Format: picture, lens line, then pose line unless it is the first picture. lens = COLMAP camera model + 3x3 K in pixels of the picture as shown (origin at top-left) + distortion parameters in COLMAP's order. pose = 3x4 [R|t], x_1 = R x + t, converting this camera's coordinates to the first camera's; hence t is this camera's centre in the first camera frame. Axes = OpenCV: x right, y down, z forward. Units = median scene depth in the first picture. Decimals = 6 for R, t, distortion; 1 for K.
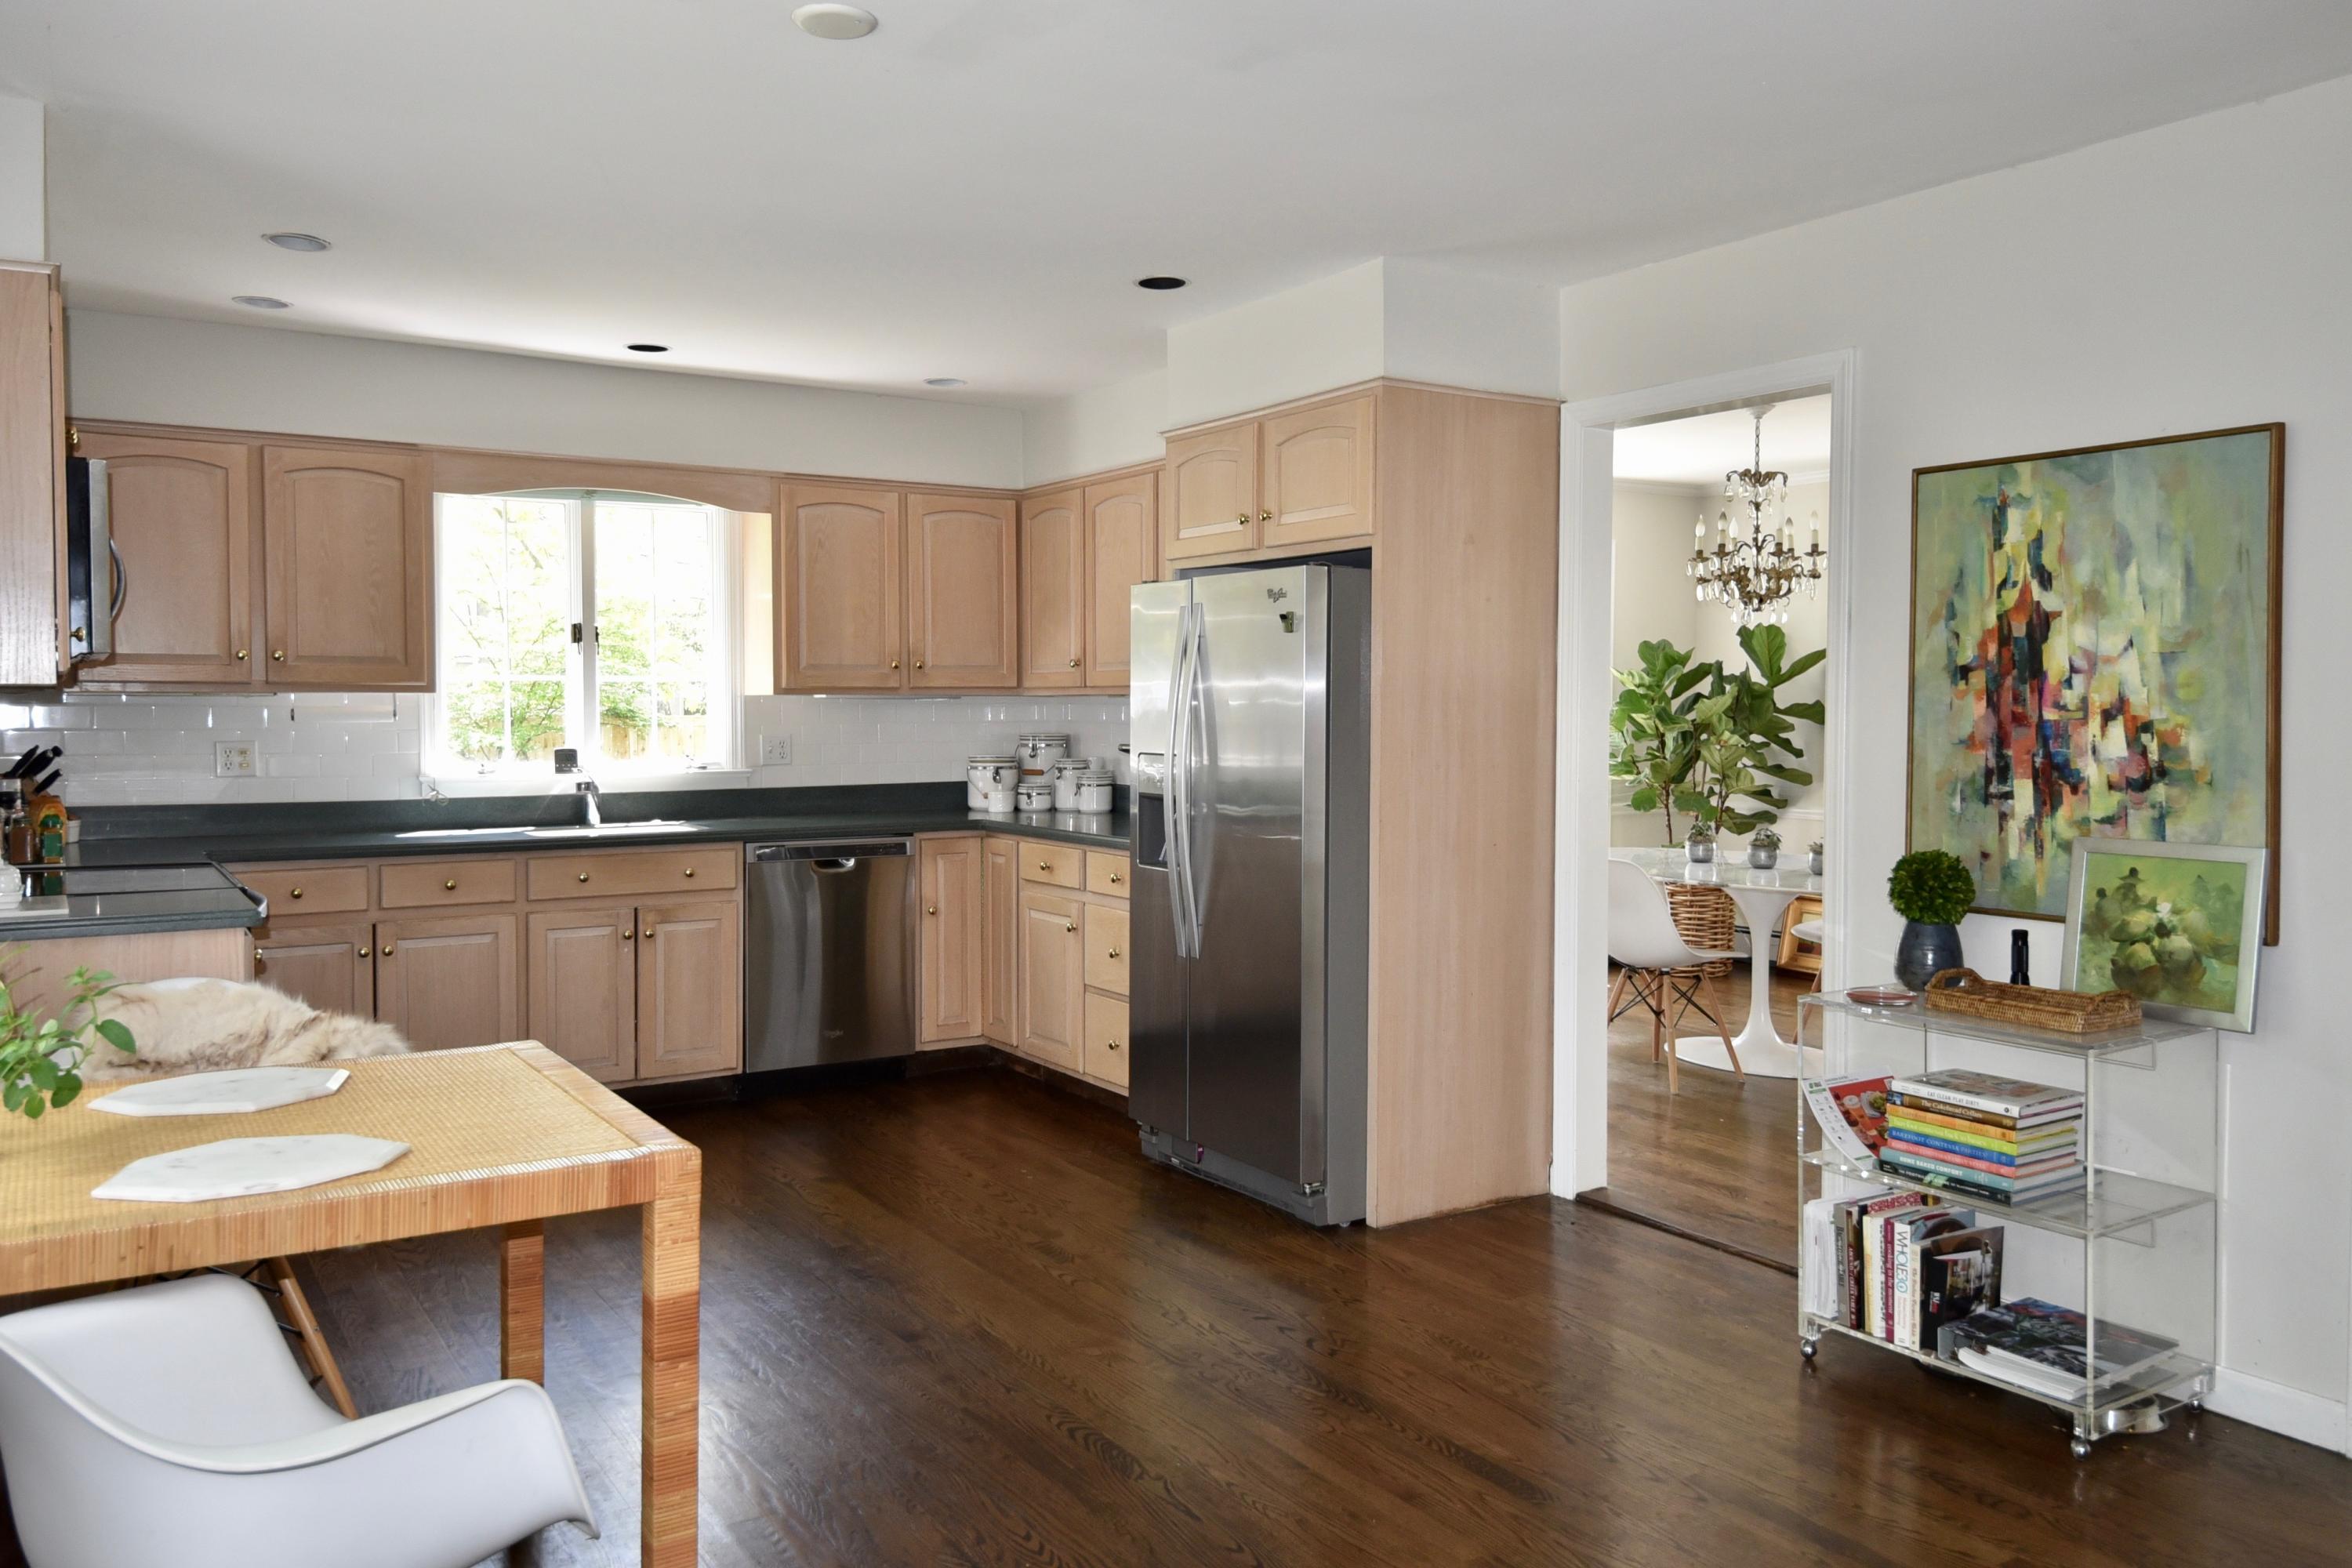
lens RADIAL K [[1779.9, 0, 1177.5], [0, 1779.9, 776.3], [0, 0, 1]] dist [0.057259, 0.001783]
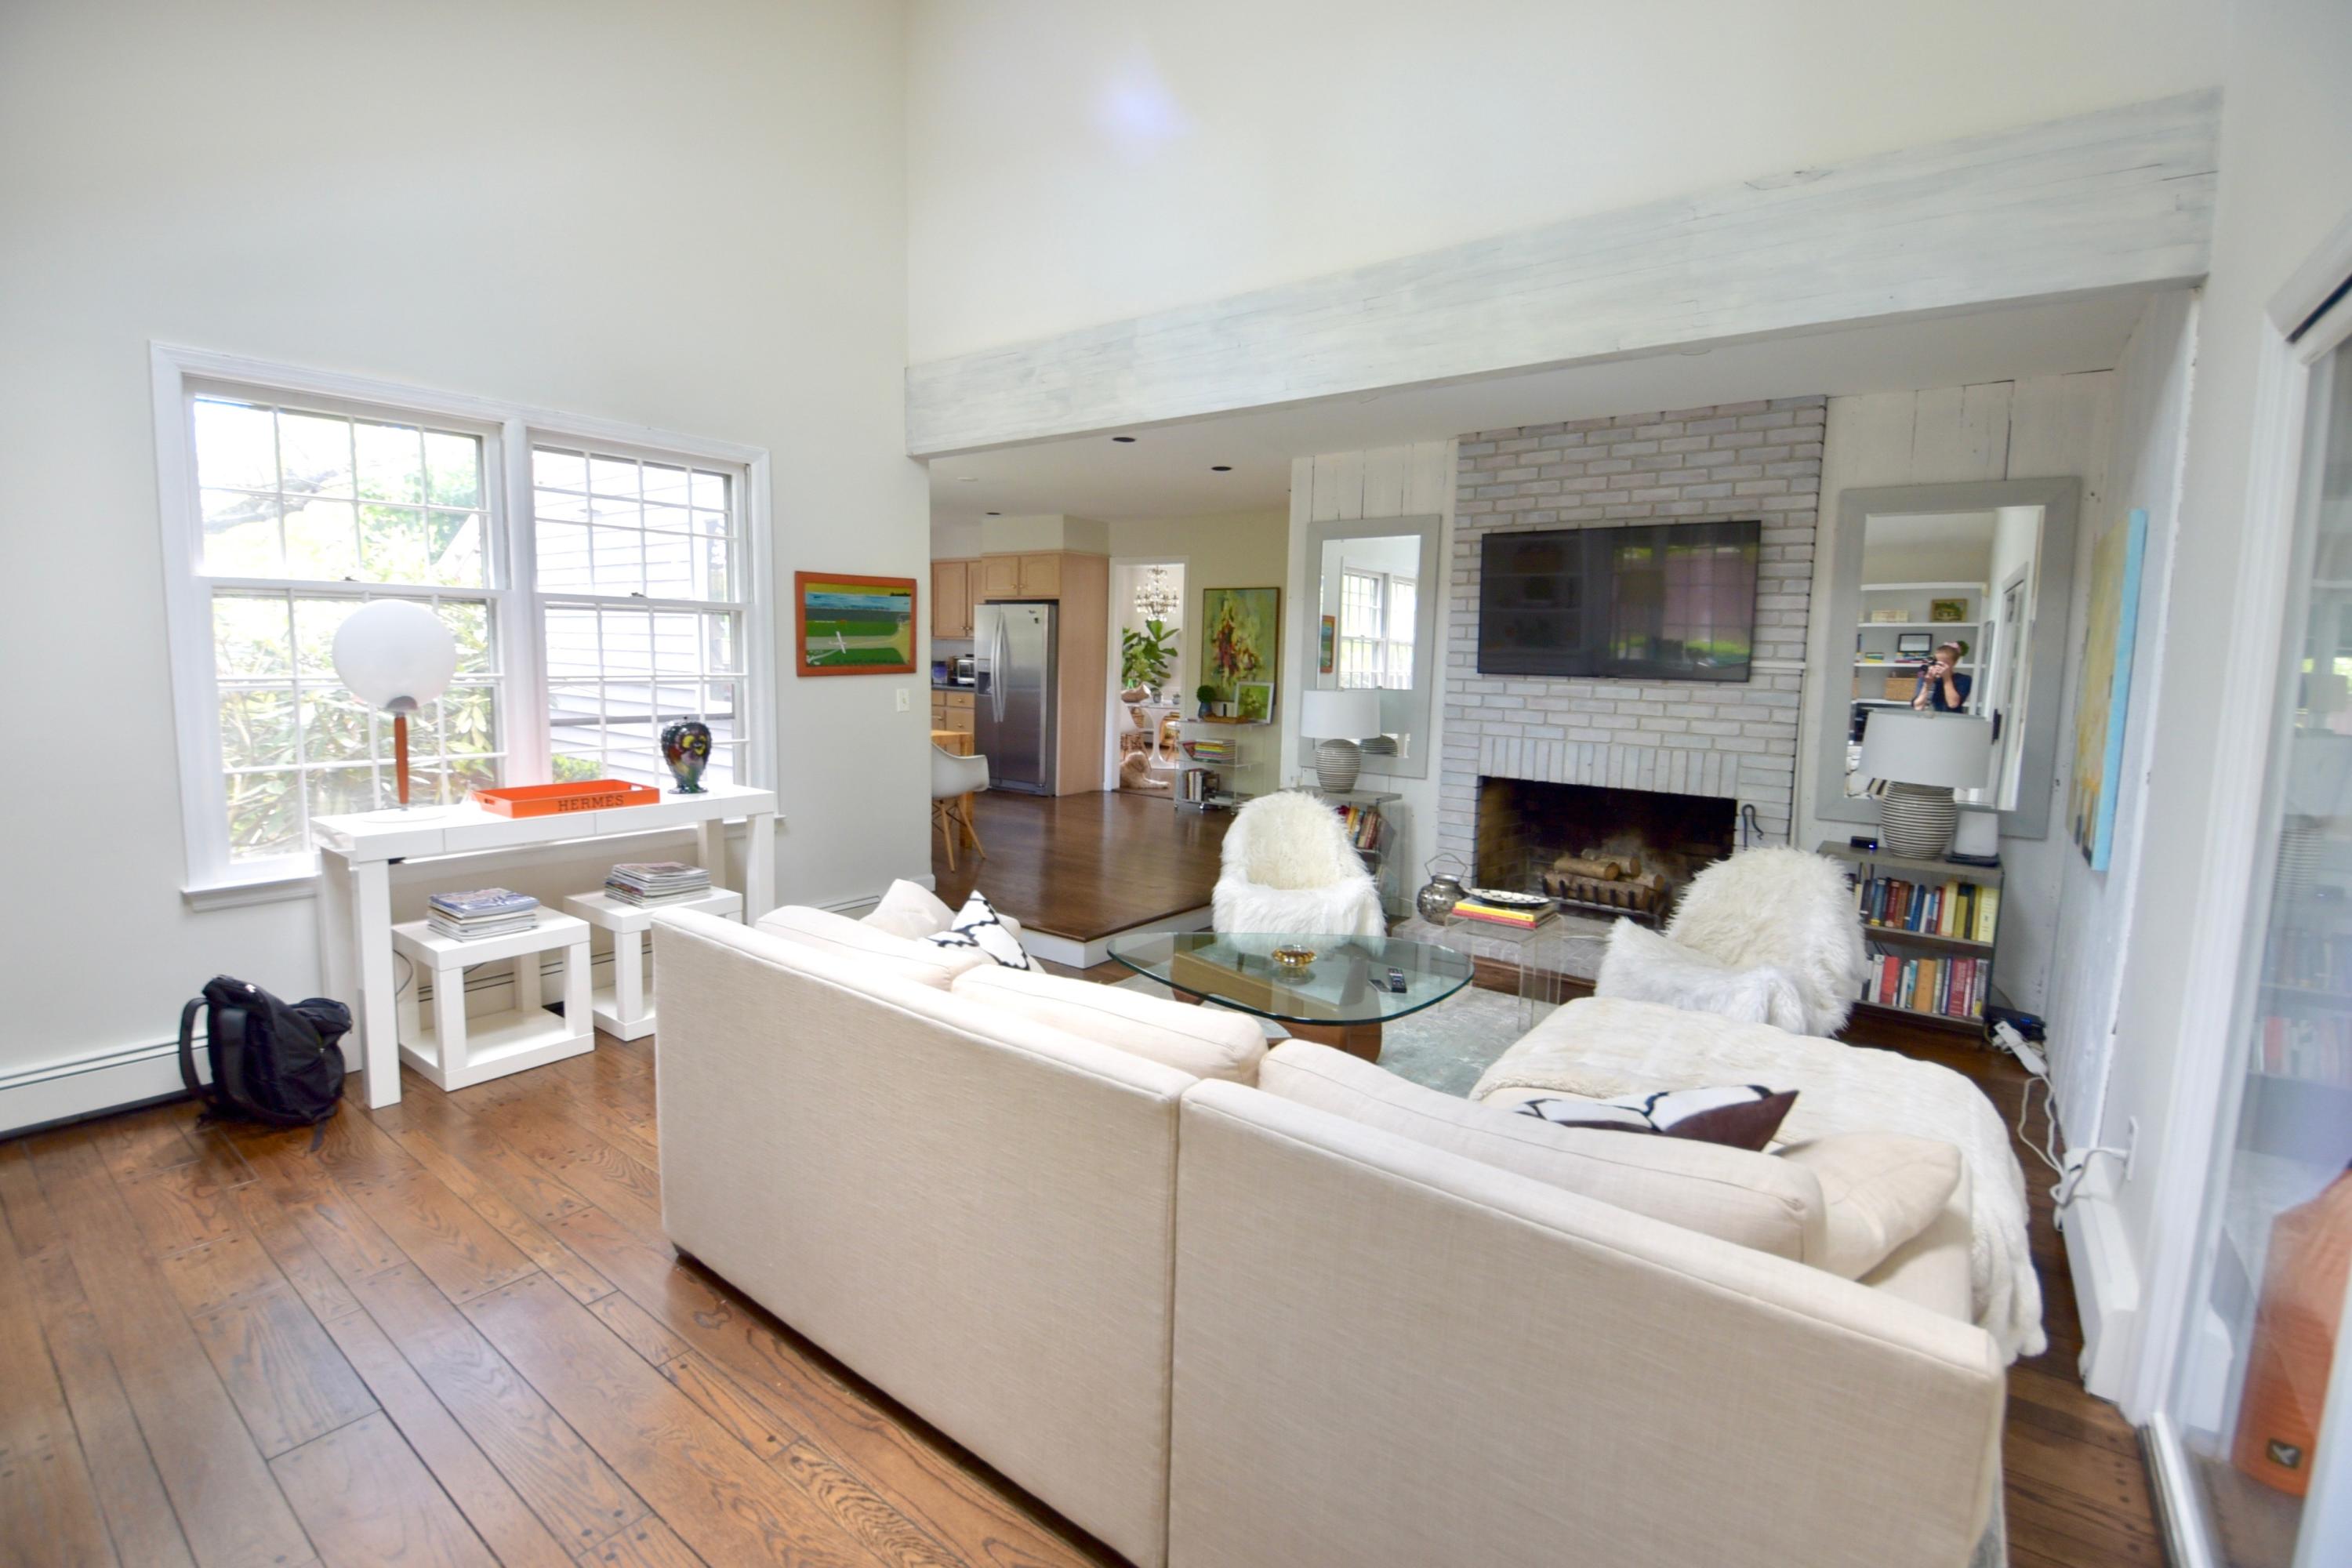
lens RADIAL K [[1038.2, 0, 1170.0], [0, 1038.2, 774.7], [0, 0, 1]] dist [-0.039635, -0.000969]
pose [[0.937674, -0.016143, 0.347141, -0.456423], [-0.012686, 0.996665, 0.080616, 0.053342], [-0.347284, -0.079995, 0.934342, -1.131928]]
